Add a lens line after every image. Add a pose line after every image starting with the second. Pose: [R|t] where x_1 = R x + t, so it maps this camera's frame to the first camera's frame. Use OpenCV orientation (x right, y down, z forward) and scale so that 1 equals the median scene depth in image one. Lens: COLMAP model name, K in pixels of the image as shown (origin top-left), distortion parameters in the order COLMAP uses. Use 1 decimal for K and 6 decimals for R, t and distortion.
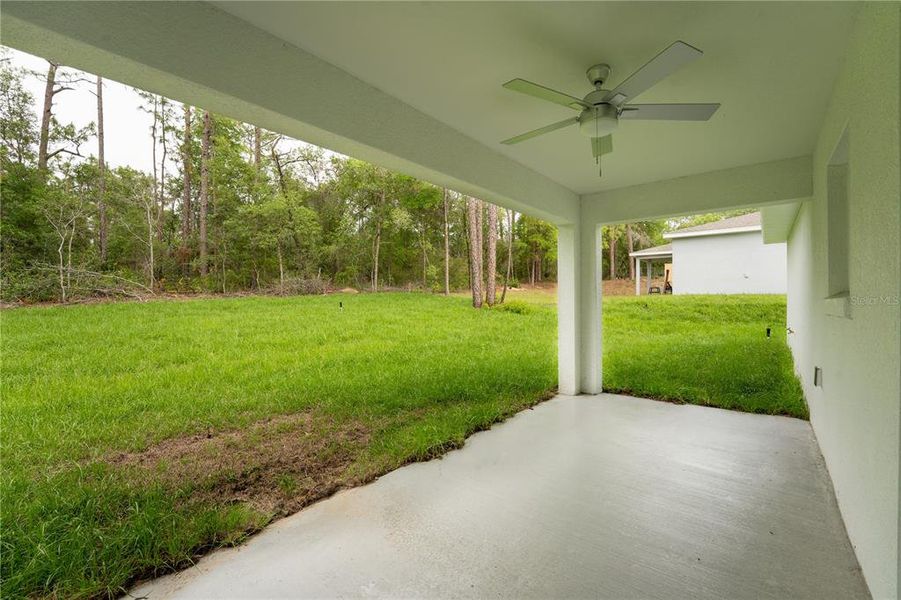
lens RADIAL K [[375.0, 0, 450.5], [0, 375.0, 300.0], [0, 0, 1]] dist [-0.024116, 0.000087]
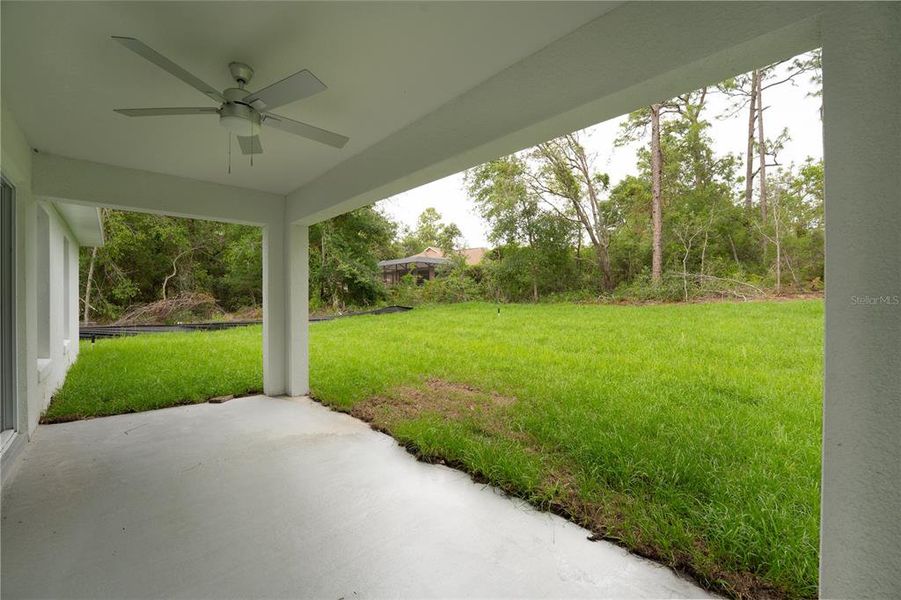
lens RADIAL K [[375.0, 0, 450.5], [0, 375.0, 300.0], [0, 0, 1]] dist [-0.024116, 0.000087]
pose [[-0.126916, 0.005861, -0.991896, 0.817678], [-0.006832, 0.999954, 0.006782, -0.024882], [0.991890, 0.007637, -0.126870, 0.998336]]
